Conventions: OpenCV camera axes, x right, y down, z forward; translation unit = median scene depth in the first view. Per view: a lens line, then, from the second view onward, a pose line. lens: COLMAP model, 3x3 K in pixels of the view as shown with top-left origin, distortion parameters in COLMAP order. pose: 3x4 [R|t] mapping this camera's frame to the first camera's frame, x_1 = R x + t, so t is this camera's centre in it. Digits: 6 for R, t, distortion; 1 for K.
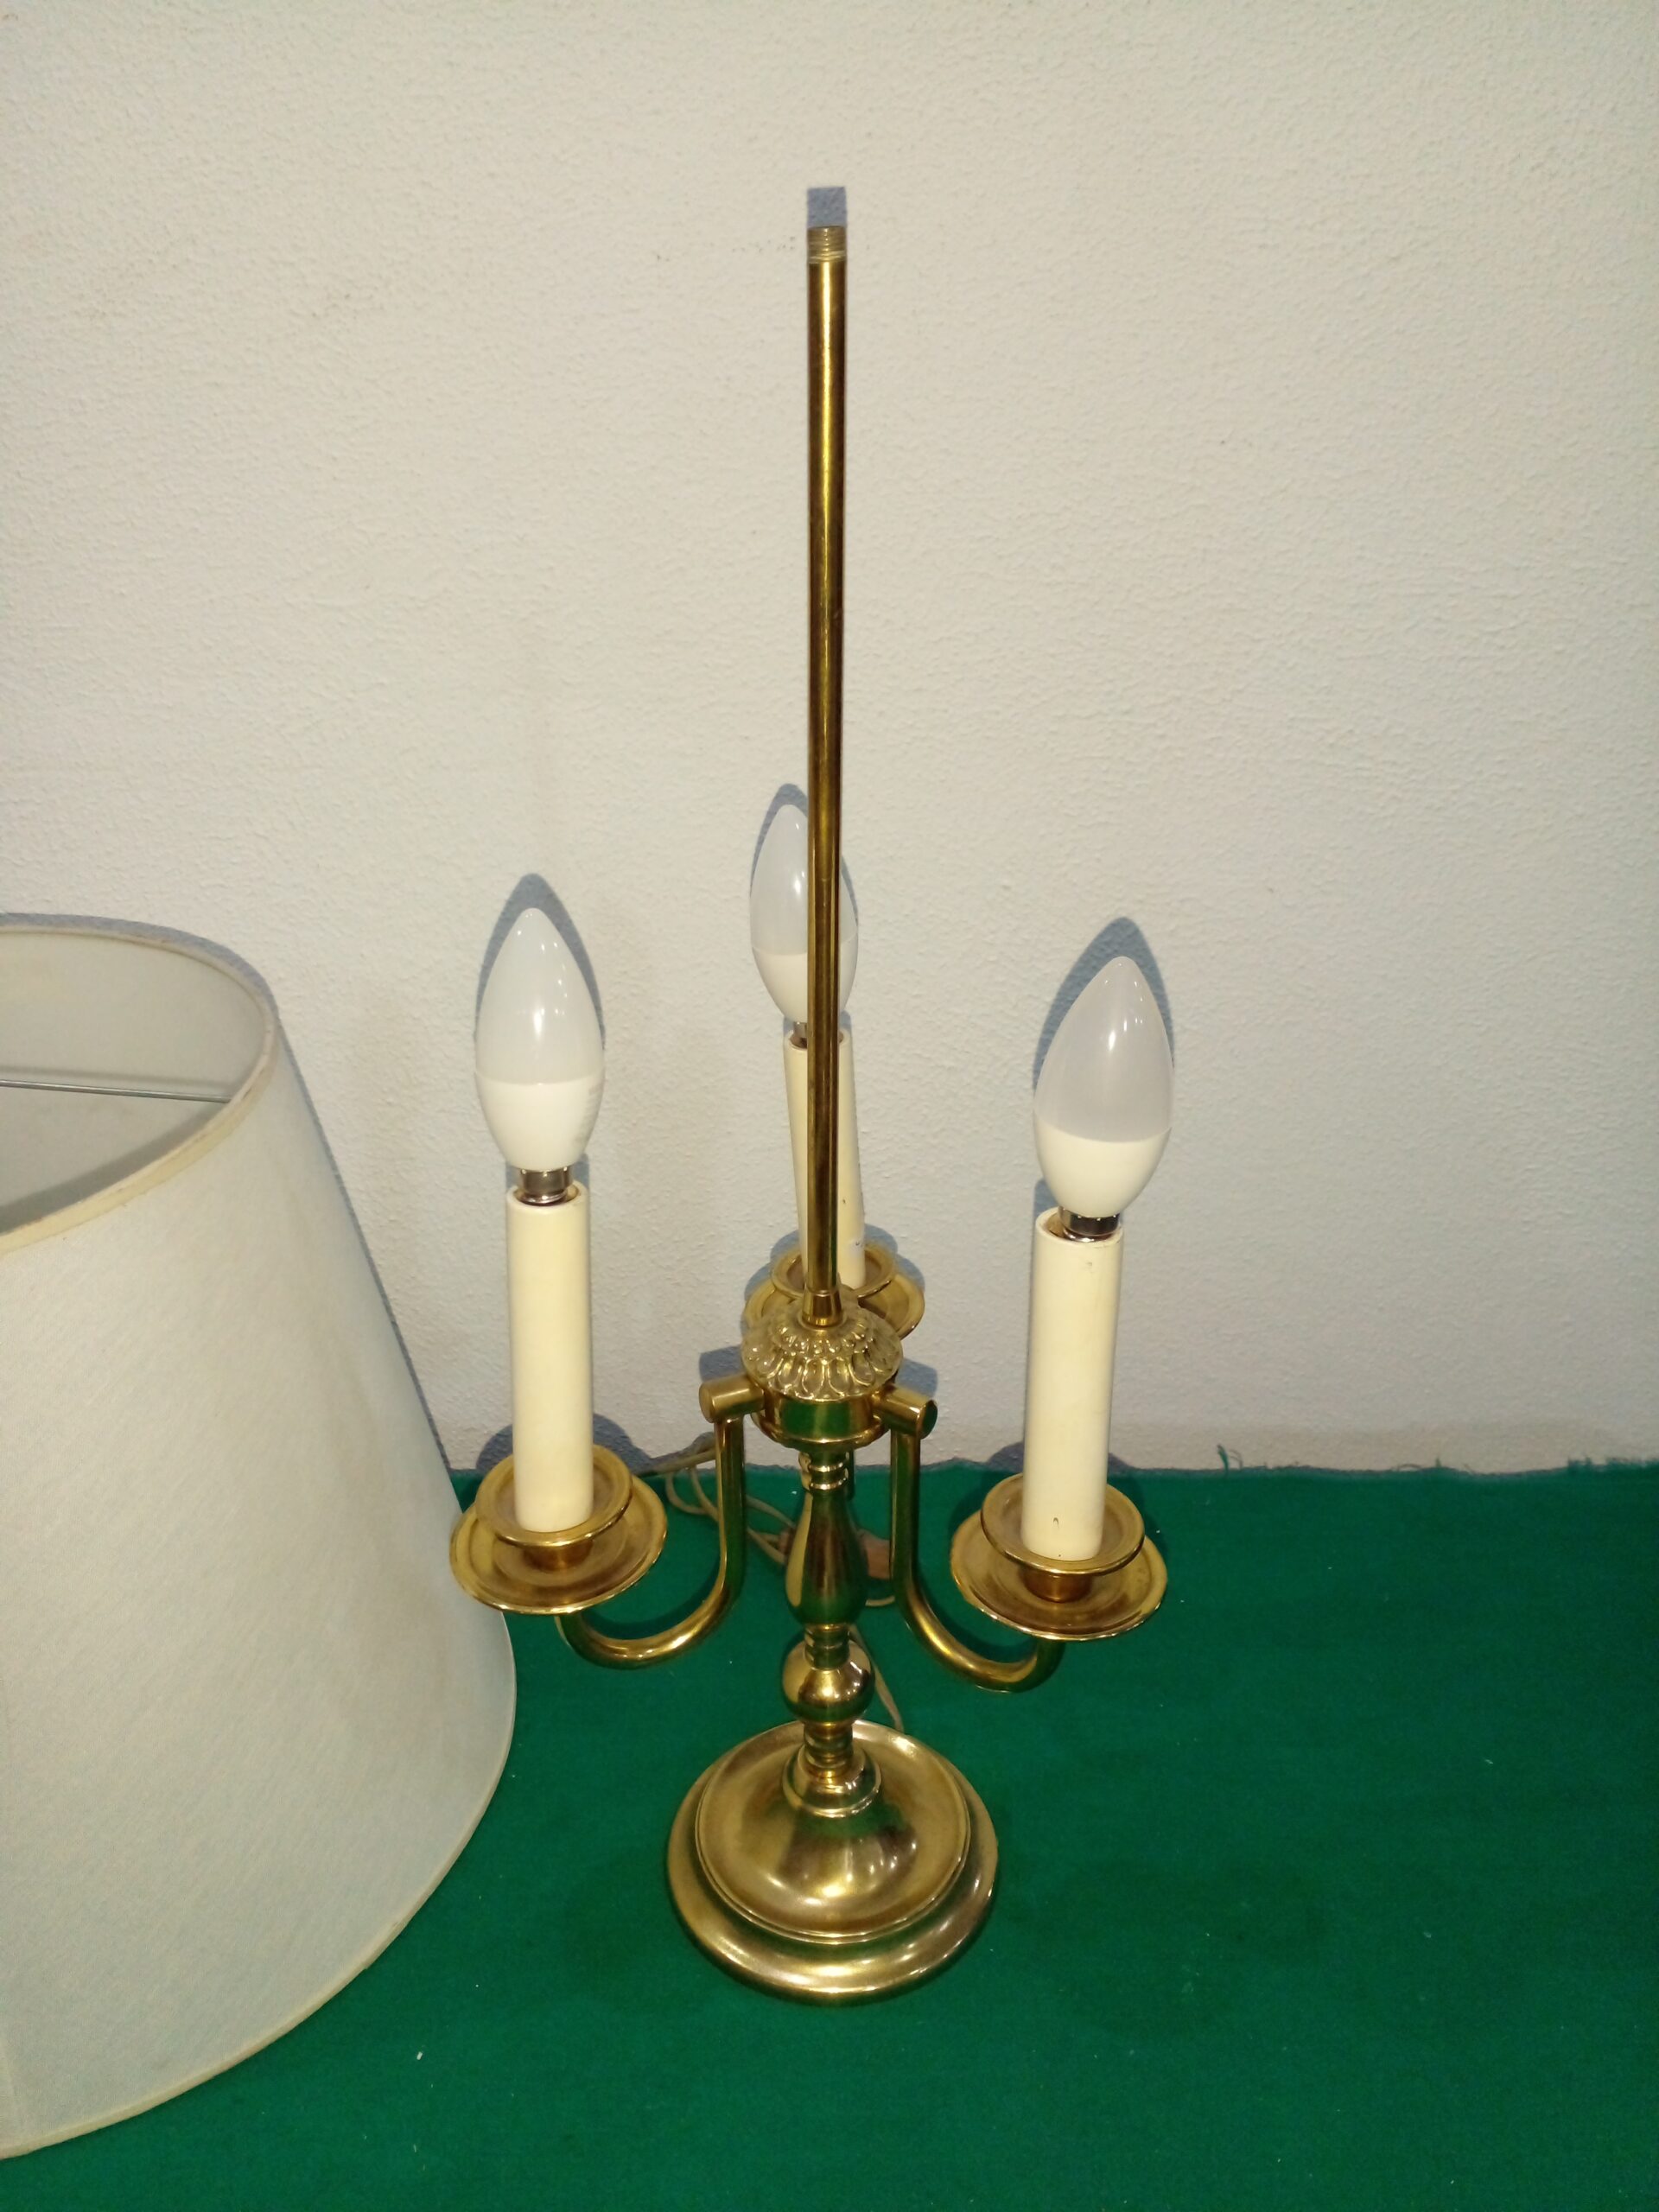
lens RADIAL K [[1778.8, 0, 786.4], [0, 1778.8, 1102.8], [0, 0, 1]] dist [0.038335, -0.059554]
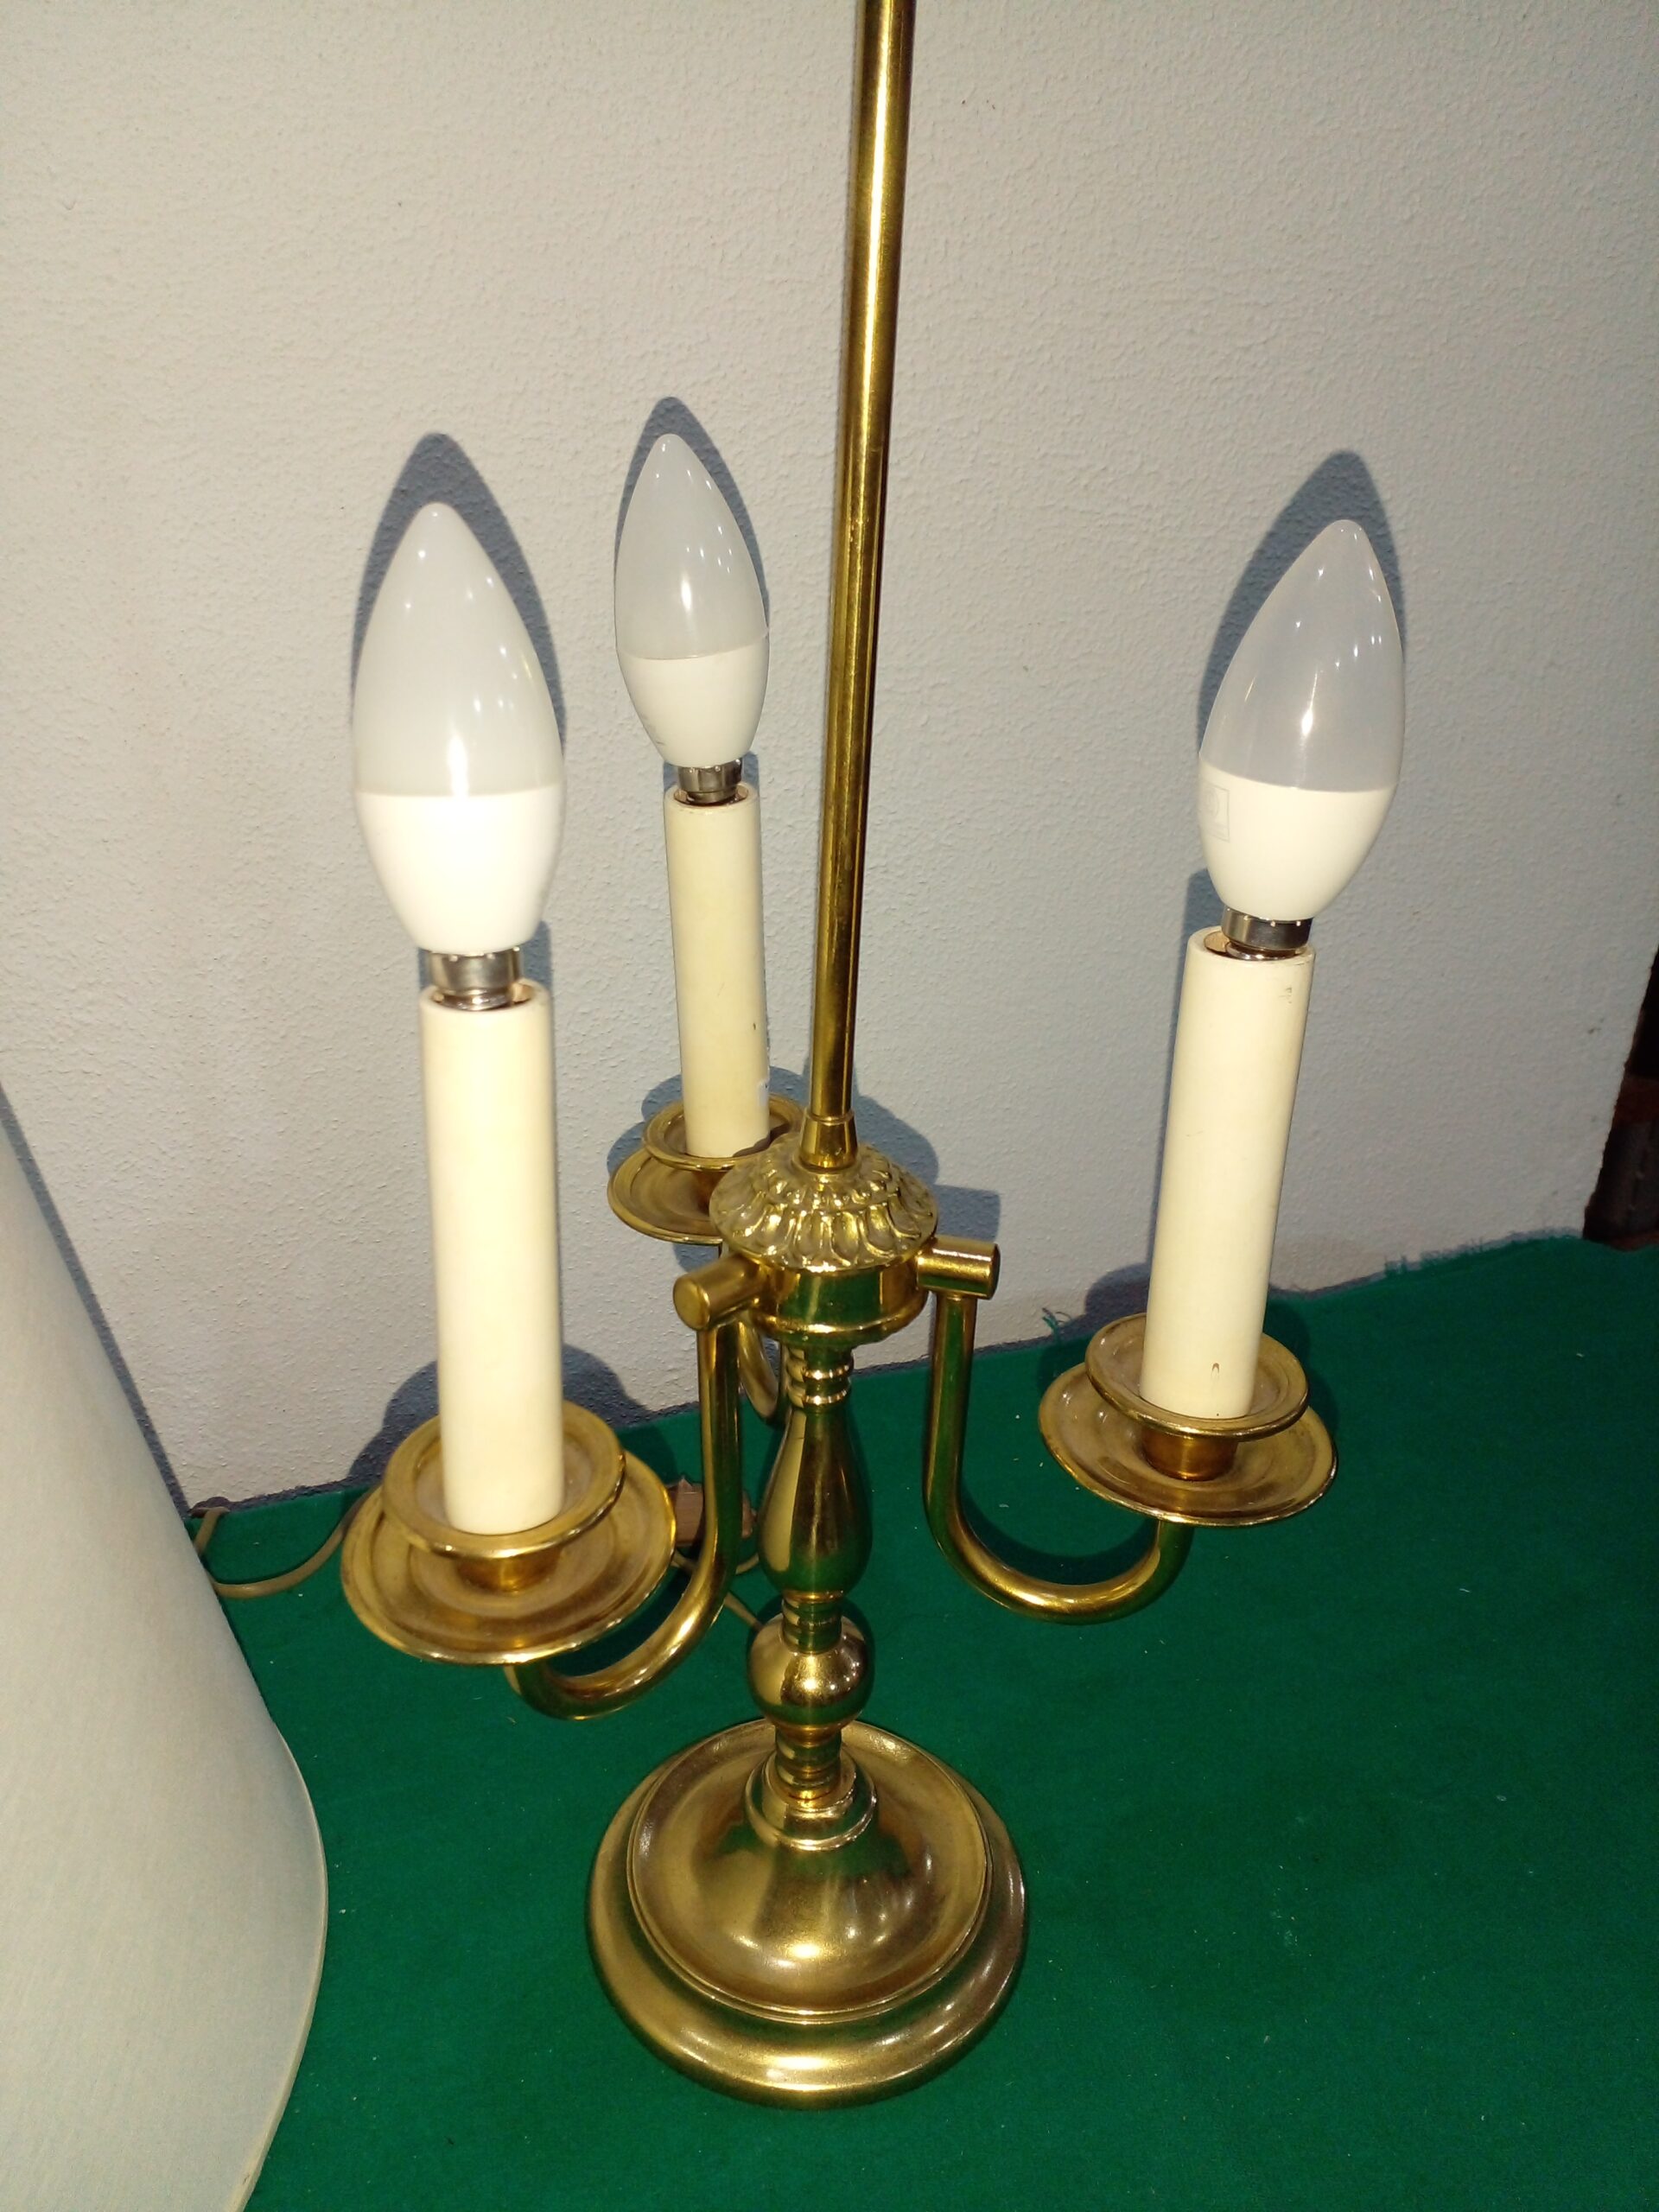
lens RADIAL K [[1778.8, 0, 781.6], [0, 1778.8, 1097.2], [0, 0, 1]] dist [0.038335, -0.059554]
pose [[0.939620, -0.129736, 0.316676, -0.158725], [0.128118, 0.991417, 0.026021, 0.056324], [-0.317334, 0.016122, 0.948177, 0.246766]]
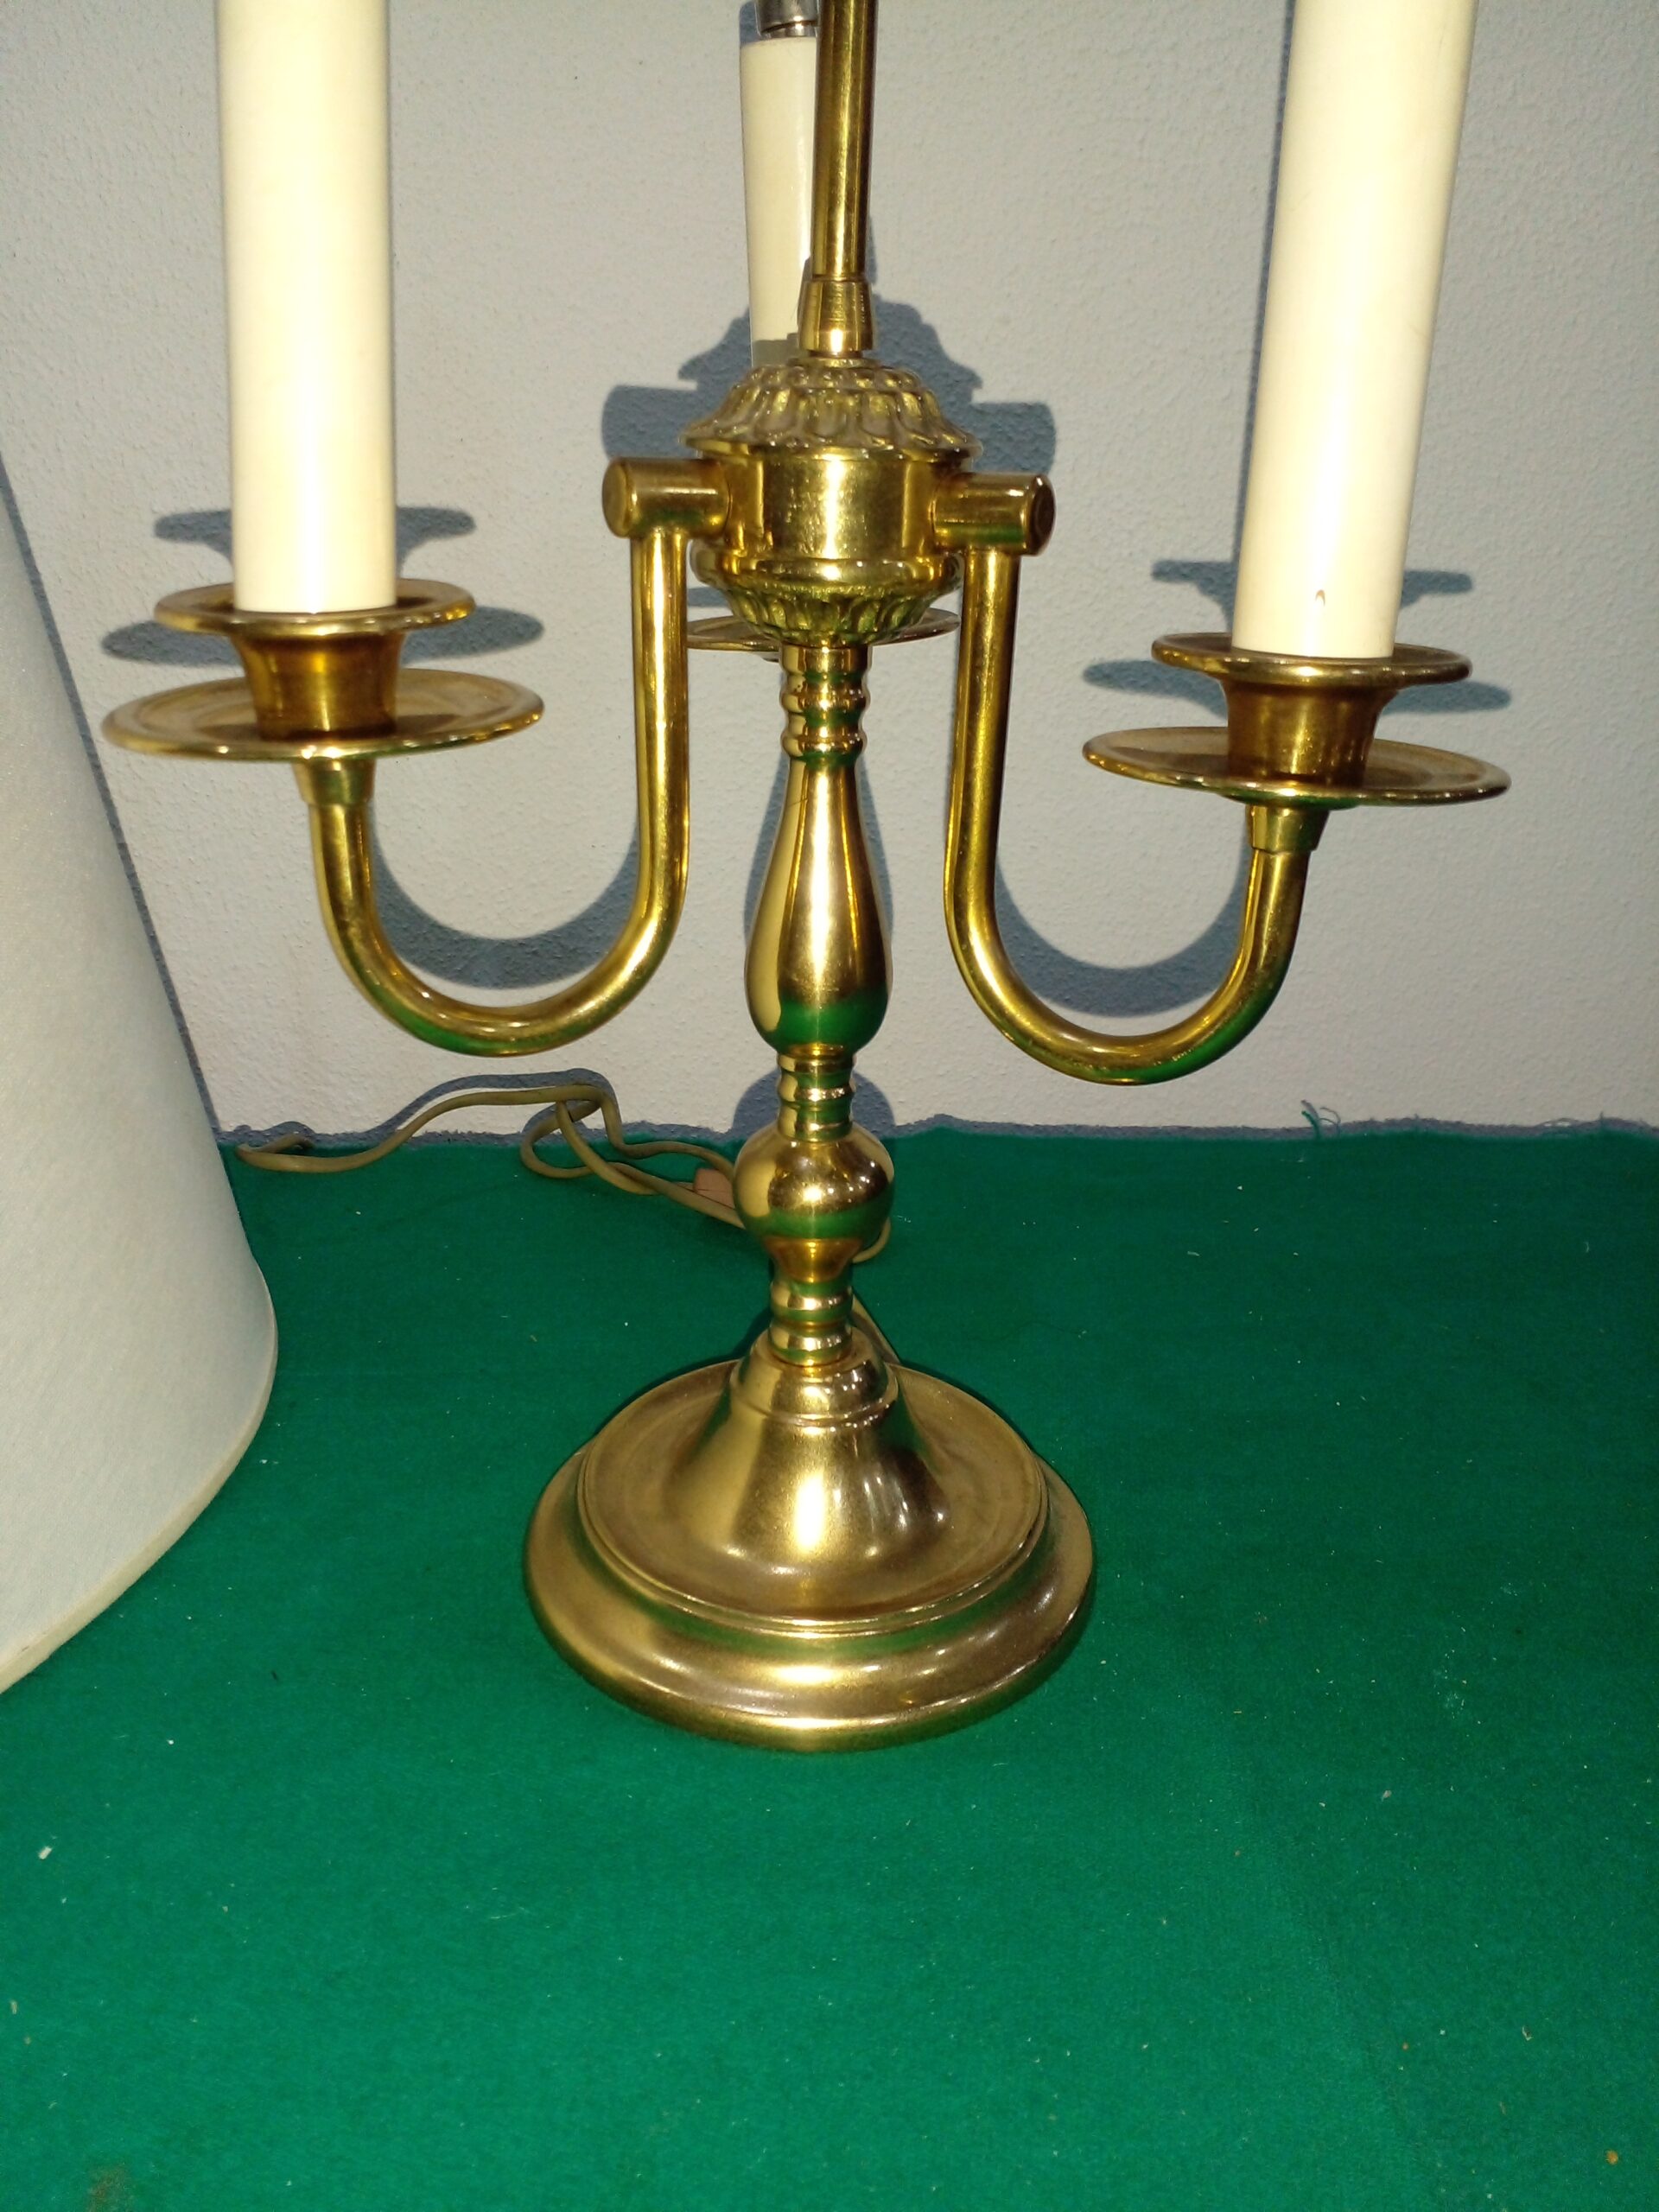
lens RADIAL K [[1778.8, 0, 791.4], [0, 1778.8, 1098.2], [0, 0, 1]] dist [0.038335, -0.059554]
pose [[0.995779, 0.002530, 0.091753, -0.030355], [0.005855, 0.995834, -0.091000, 0.289770], [-0.091601, 0.091153, 0.991615, 0.356629]]
